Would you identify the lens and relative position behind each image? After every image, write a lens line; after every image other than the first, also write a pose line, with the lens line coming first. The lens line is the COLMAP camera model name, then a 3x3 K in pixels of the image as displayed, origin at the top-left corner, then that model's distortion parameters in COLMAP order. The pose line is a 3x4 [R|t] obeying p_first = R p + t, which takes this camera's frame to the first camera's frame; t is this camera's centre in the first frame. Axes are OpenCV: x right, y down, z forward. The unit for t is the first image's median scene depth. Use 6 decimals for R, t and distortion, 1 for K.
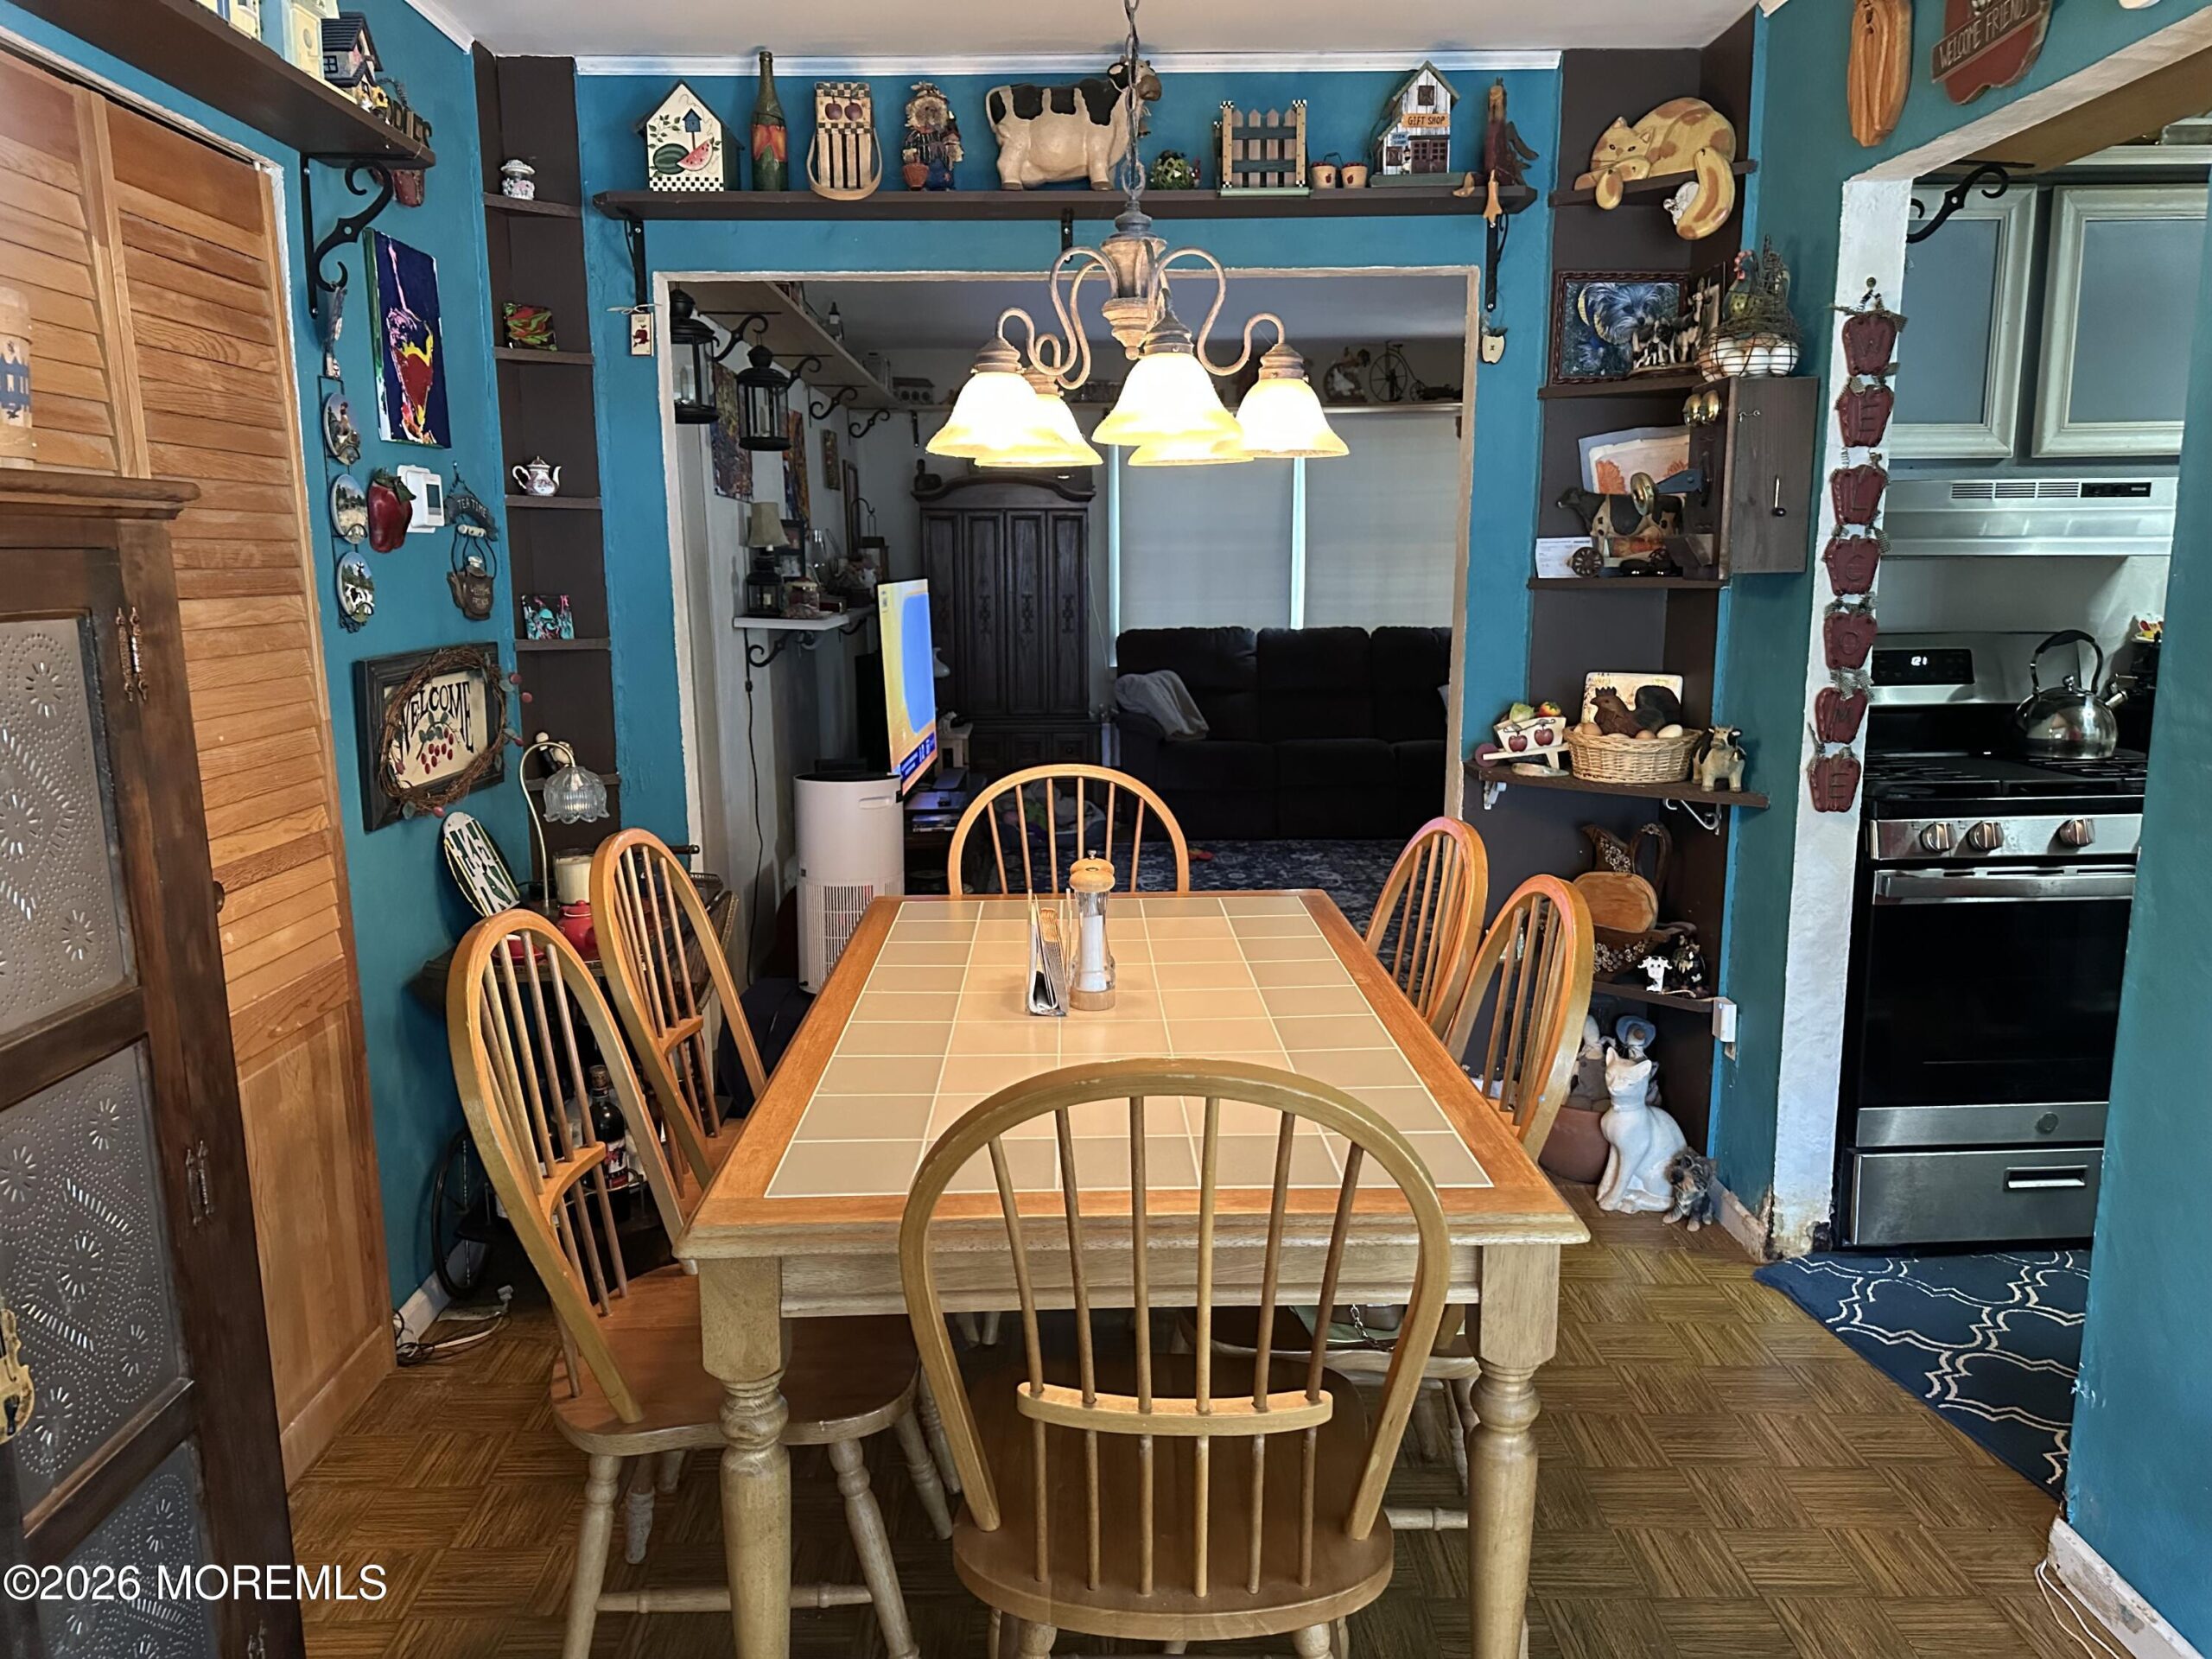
lens RADIAL K [[1543.0, 0, 1100.7], [0, 1543.0, 843.8], [0, 0, 1]] dist [0.057678, -0.077964]
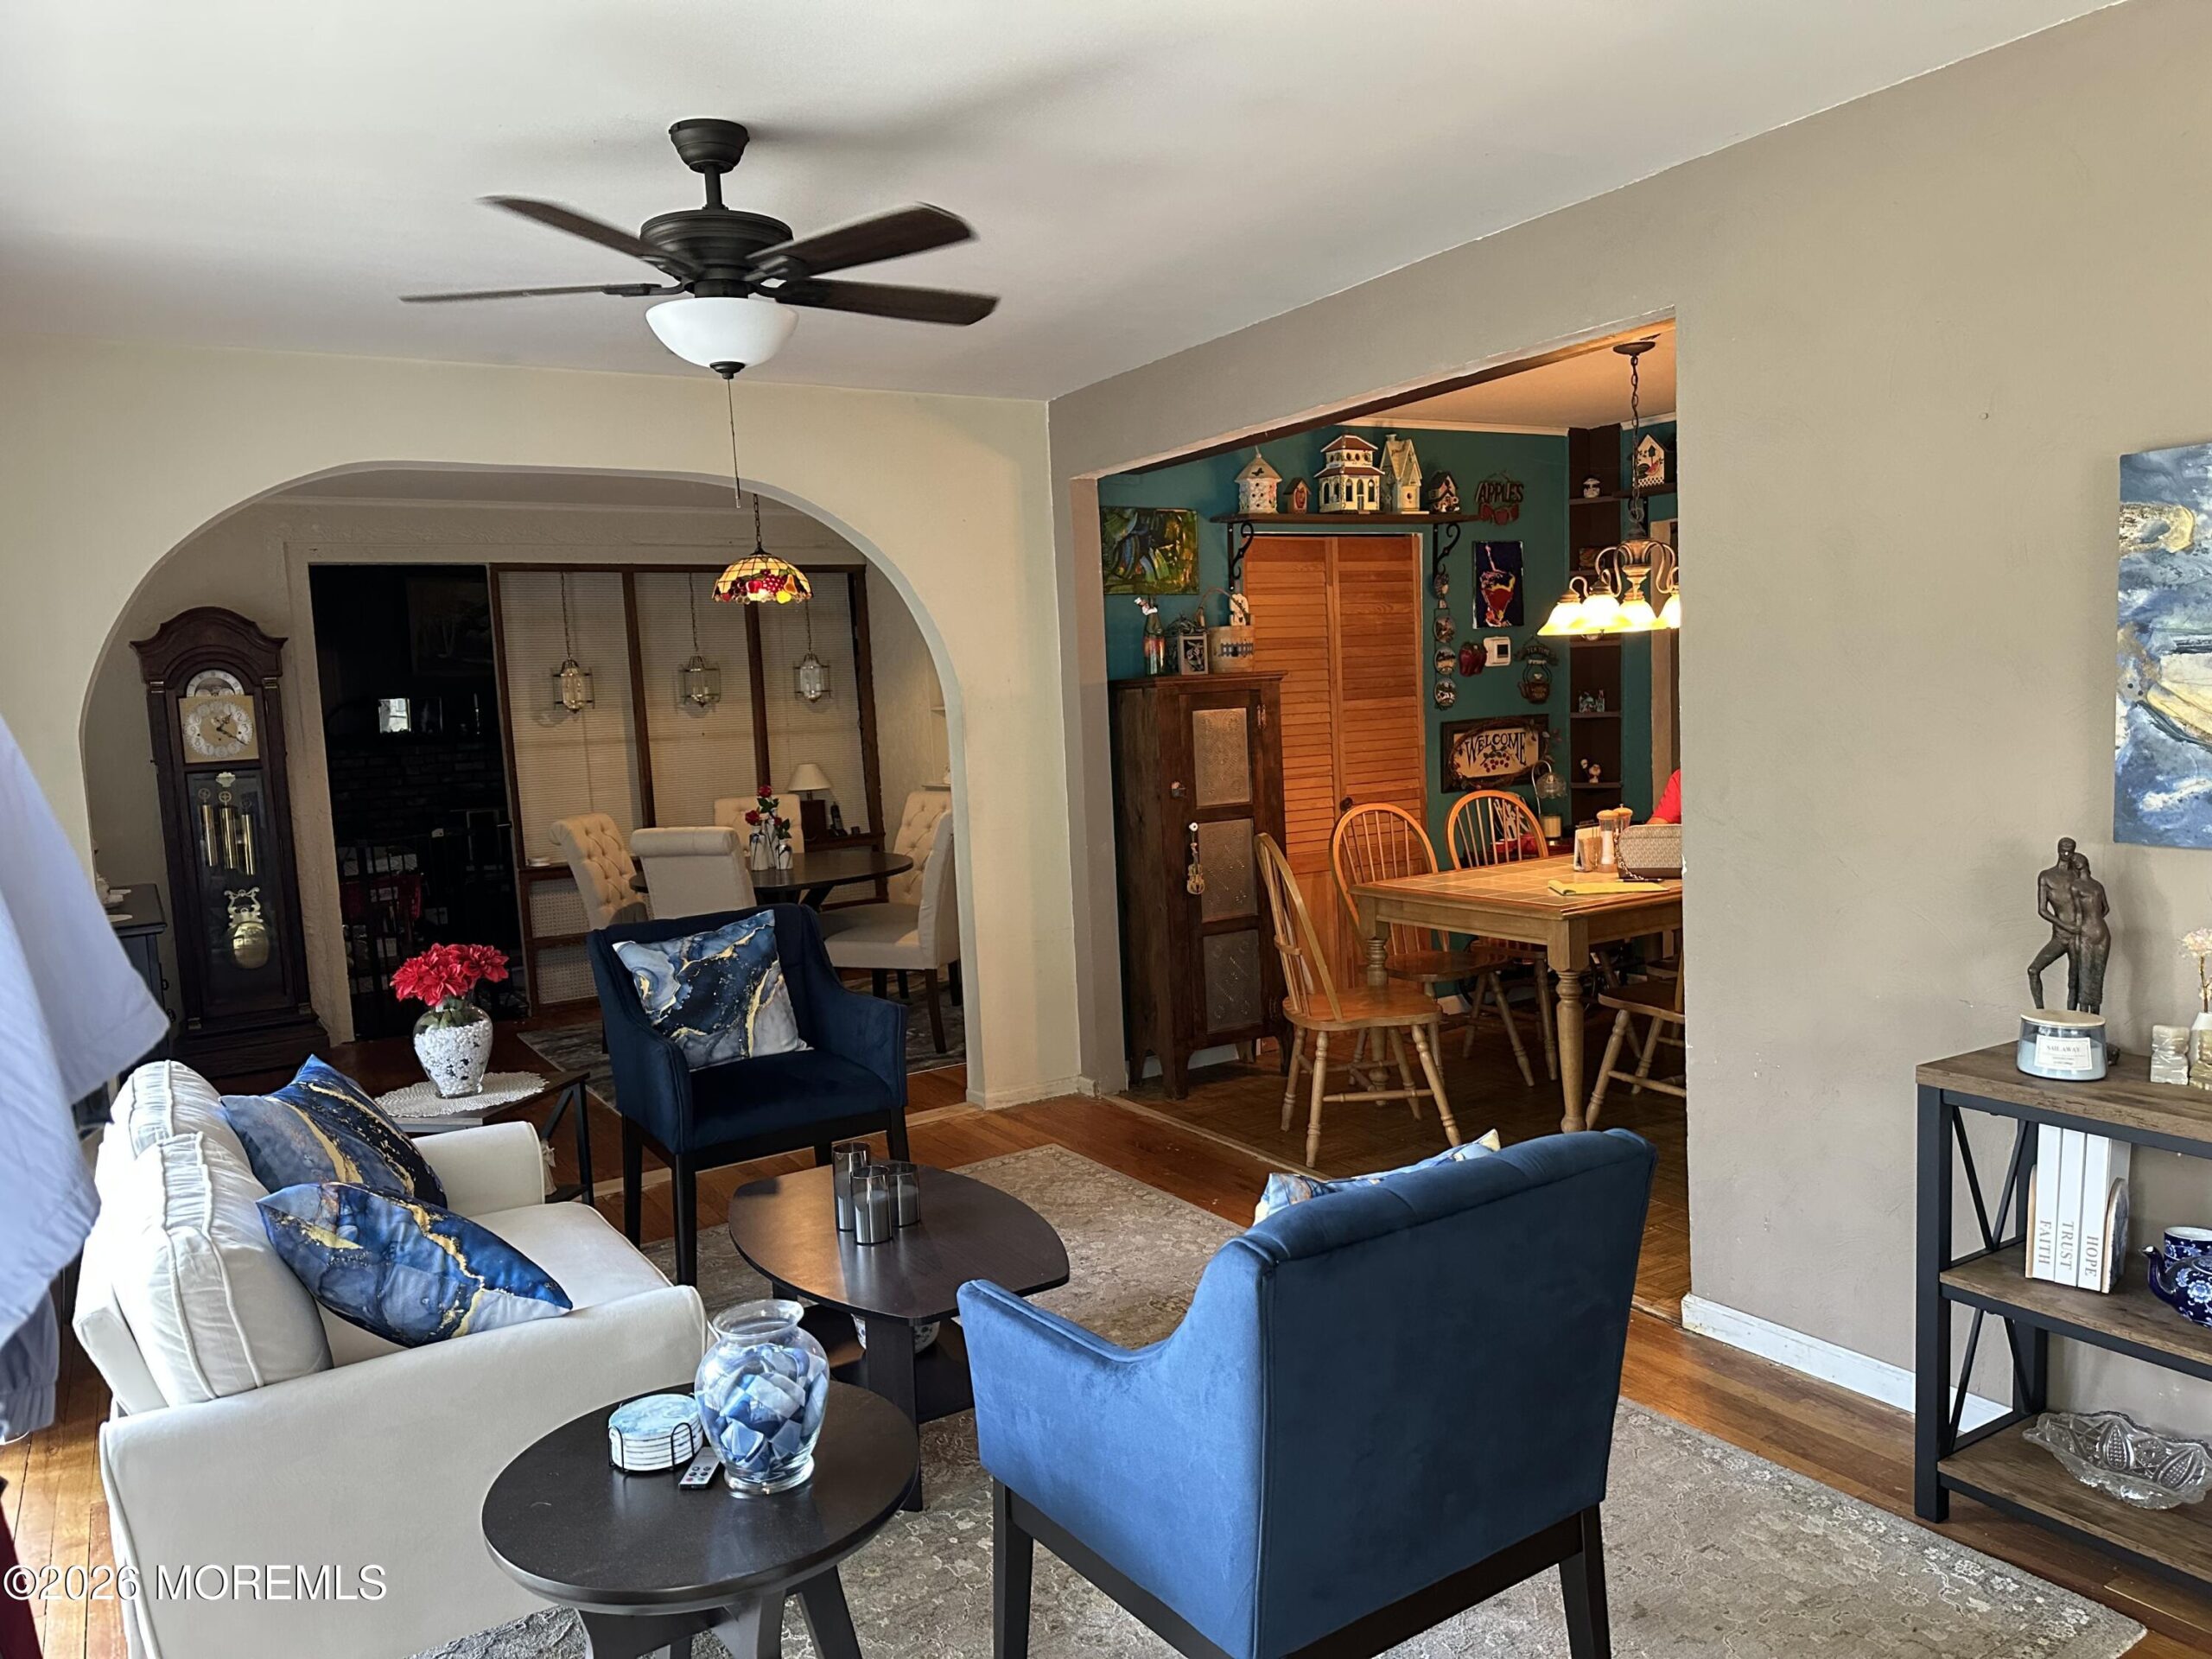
lens RADIAL K [[1543.0, 0, 1100.7], [0, 1543.0, 843.8], [0, 0, 1]] dist [0.057678, -0.077964]
pose [[0.517953, 0.069150, -0.852609, 1.307486], [-0.109184, 0.993919, 0.014282, 0.095072], [0.848412, 0.085694, 0.522353, -0.696488]]
